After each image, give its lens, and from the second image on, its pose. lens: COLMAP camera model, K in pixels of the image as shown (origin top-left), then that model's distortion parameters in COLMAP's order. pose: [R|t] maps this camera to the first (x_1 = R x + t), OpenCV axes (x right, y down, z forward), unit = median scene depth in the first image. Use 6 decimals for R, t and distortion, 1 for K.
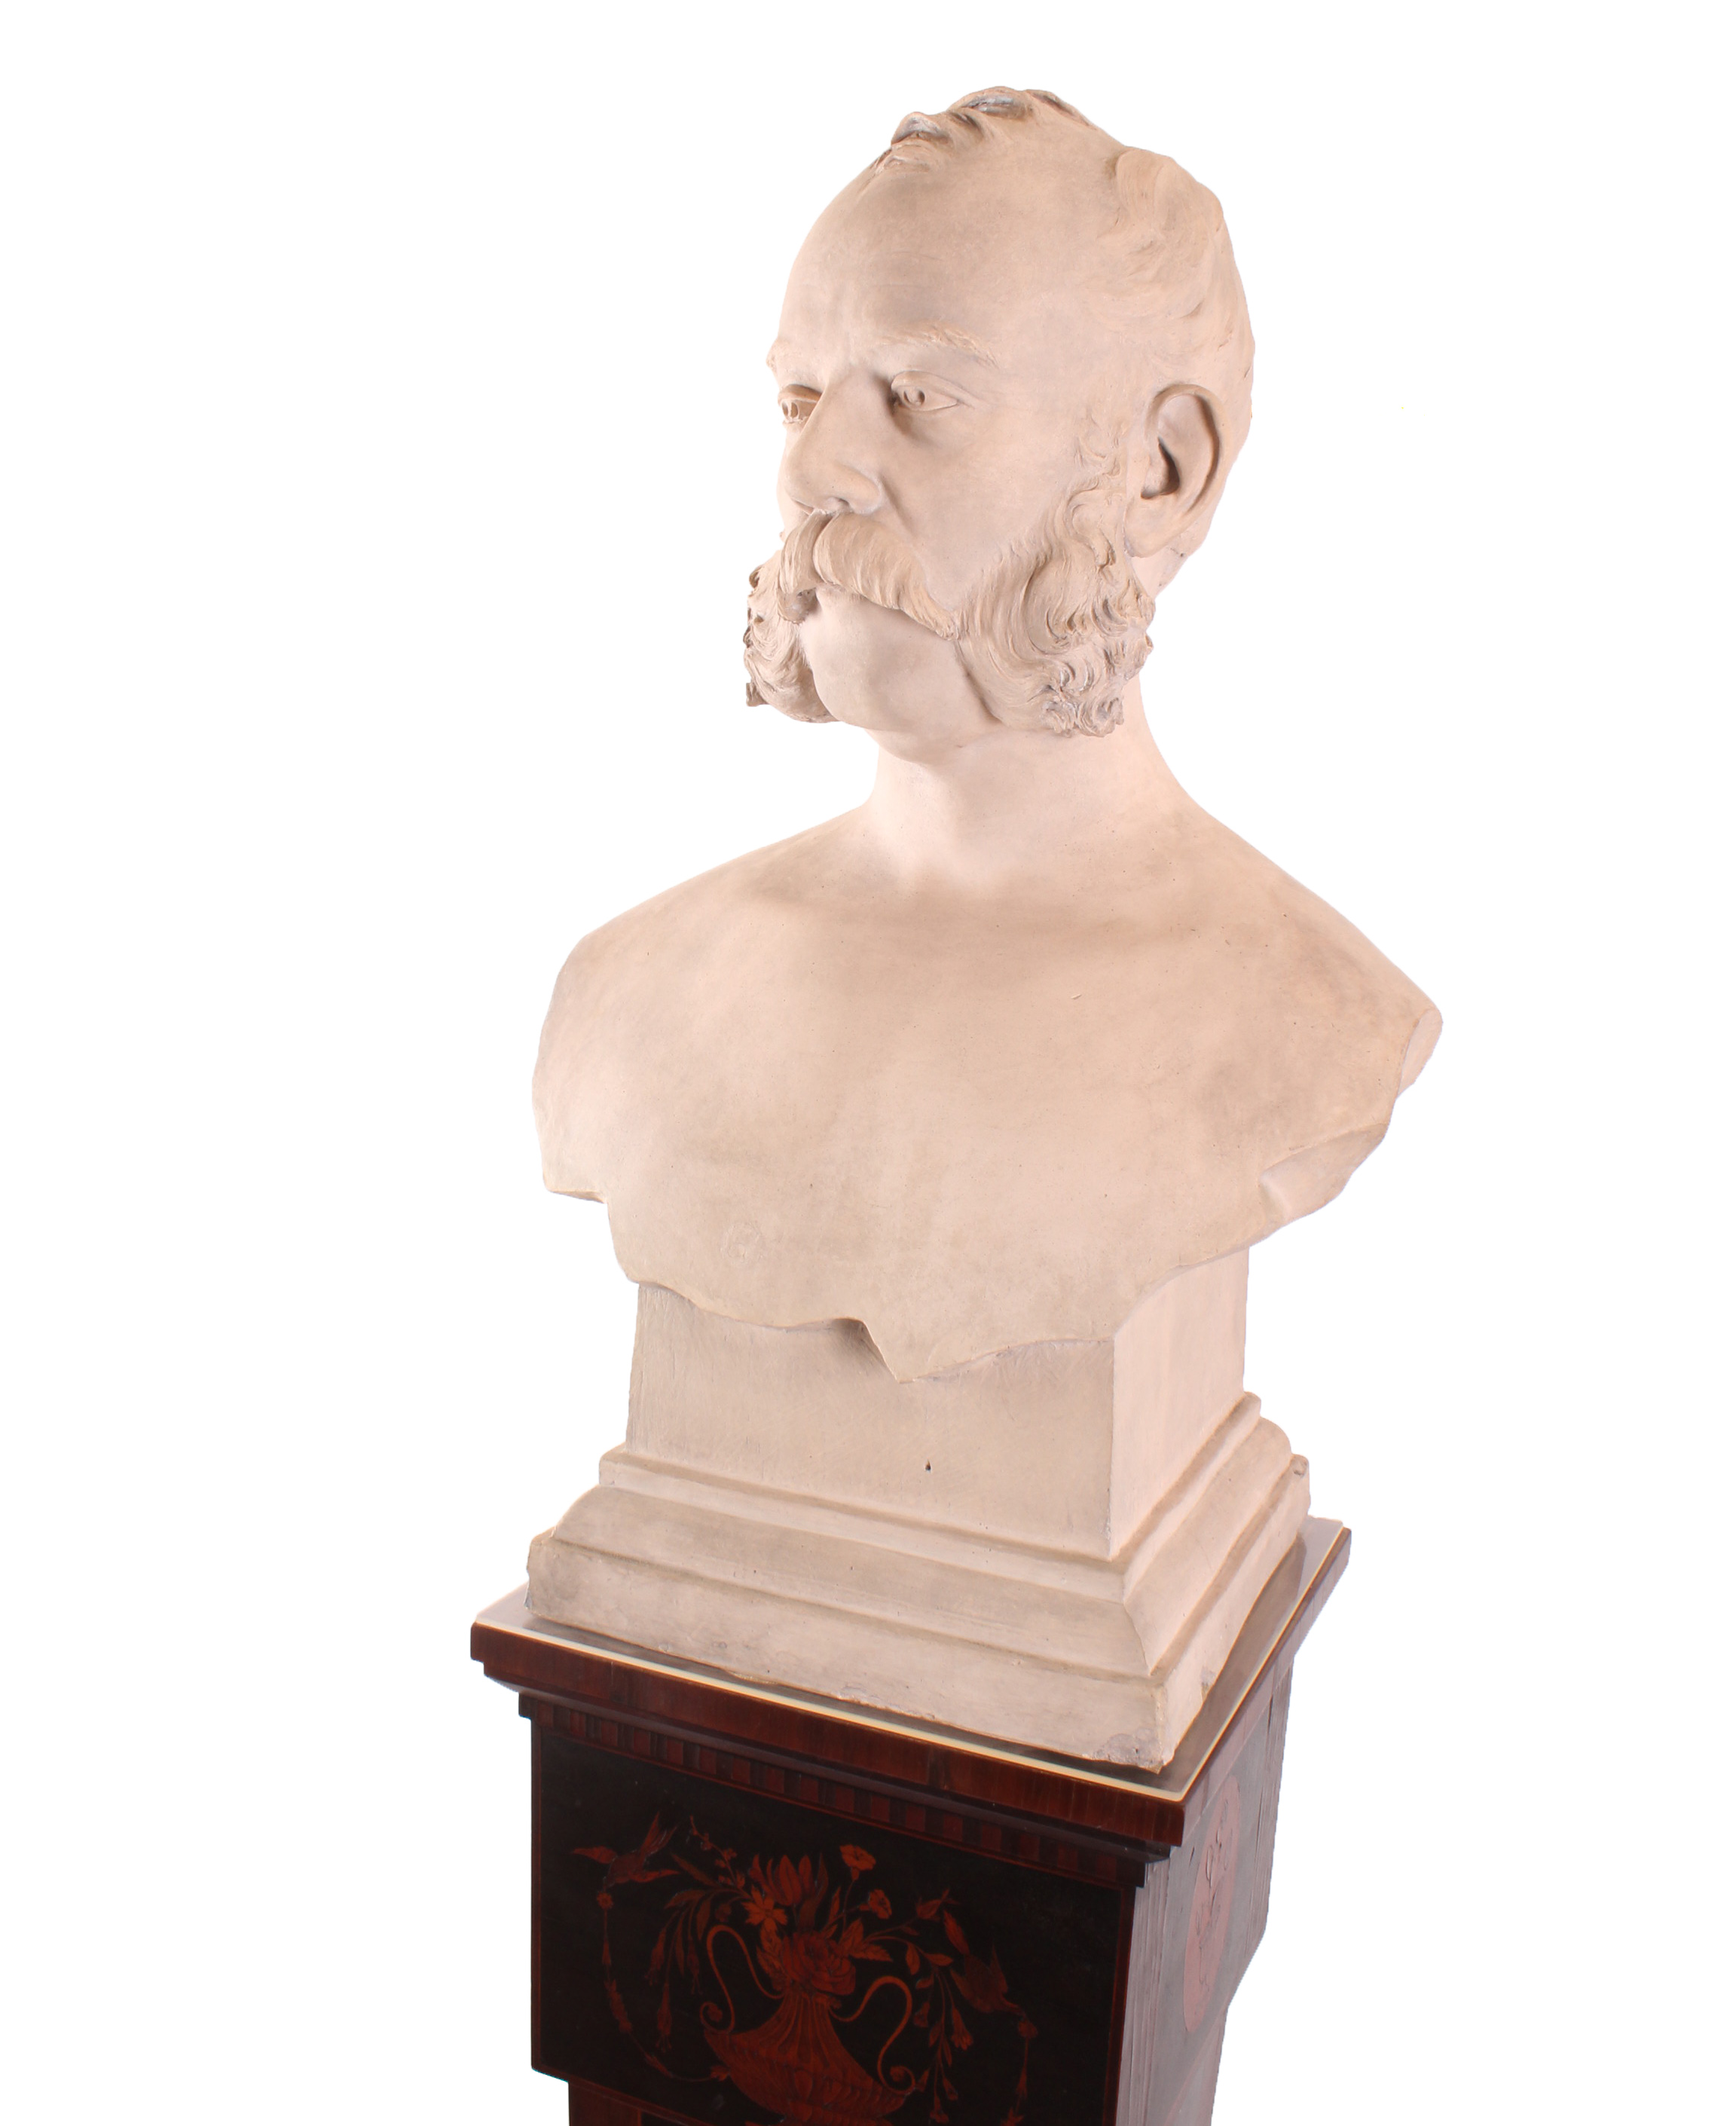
lens RADIAL K [[2140.3, 0, 863.3], [0, 2140.3, 973.1], [0, 0, 1]] dist [-0.178517, 0.187303]
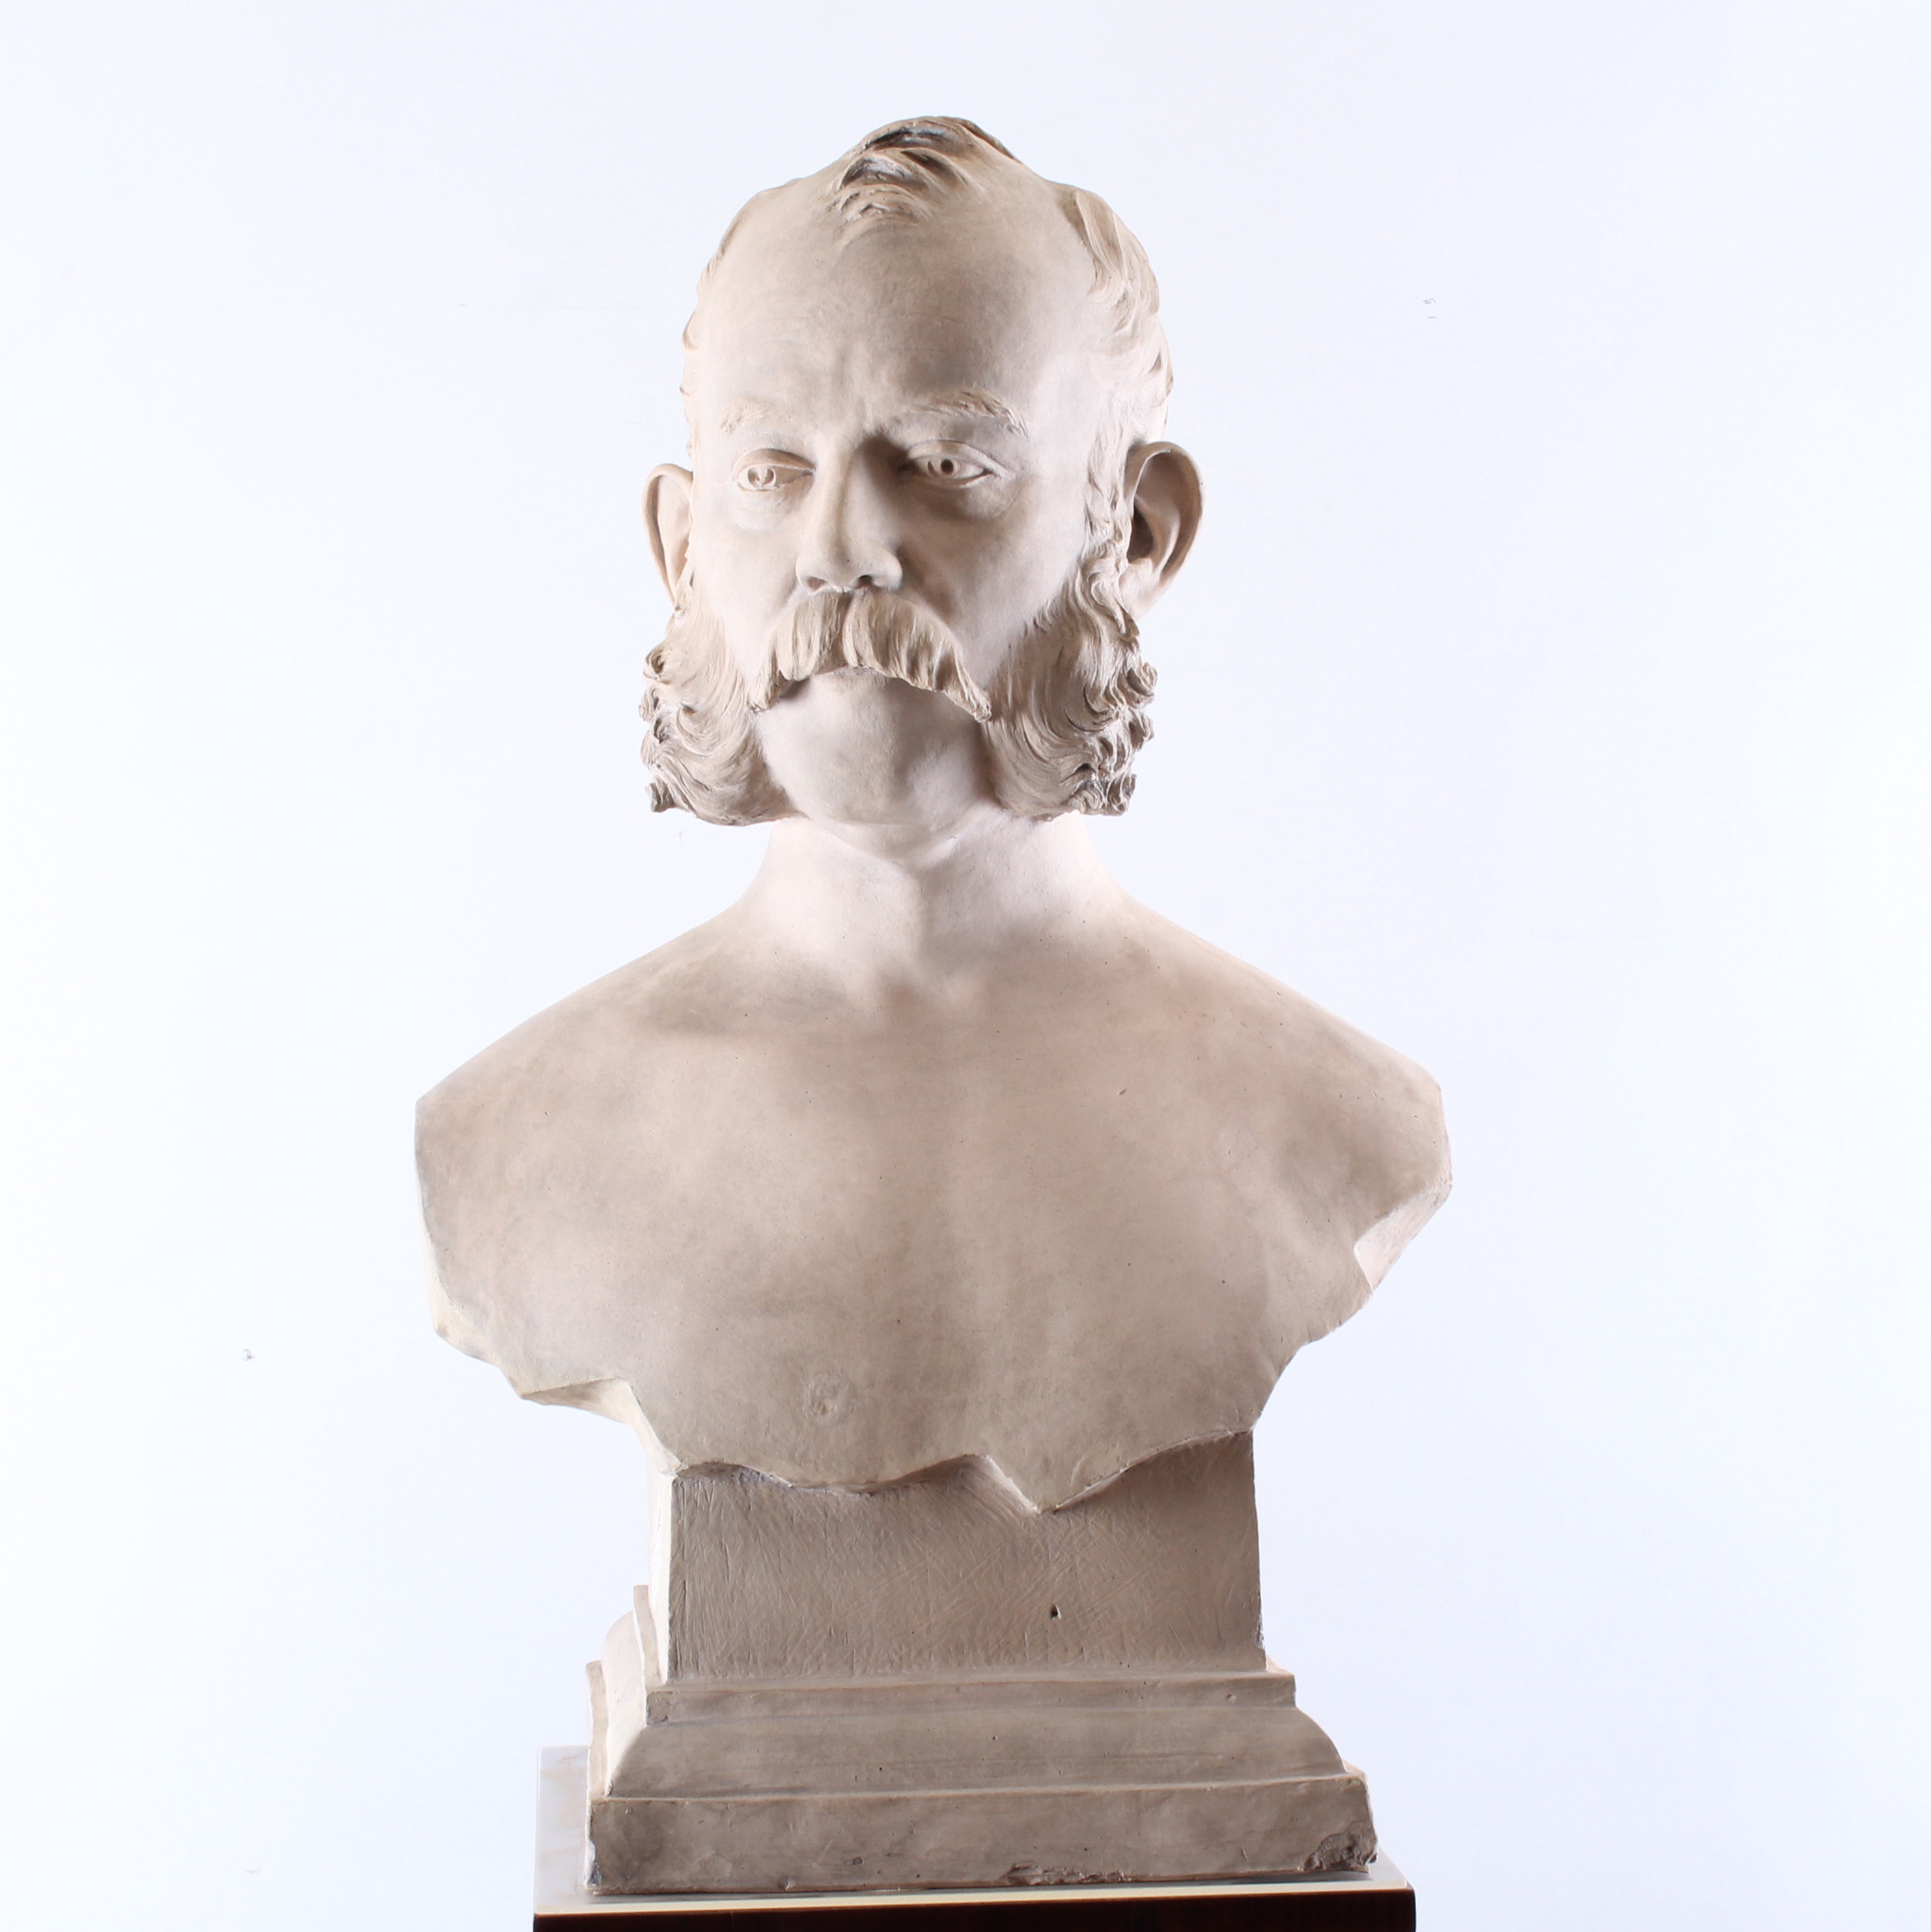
lens RADIAL K [[4857.7, 0, 965.5], [0, 4857.7, 966.0], [0, 0, 1]] dist [-0.039941, 0.268110]
pose [[0.875980, -0.069676, 0.477288, -0.989842], [0.117883, 0.990431, -0.071767, 0.102839], [-0.467720, 0.119130, 0.875811, -0.855907]]
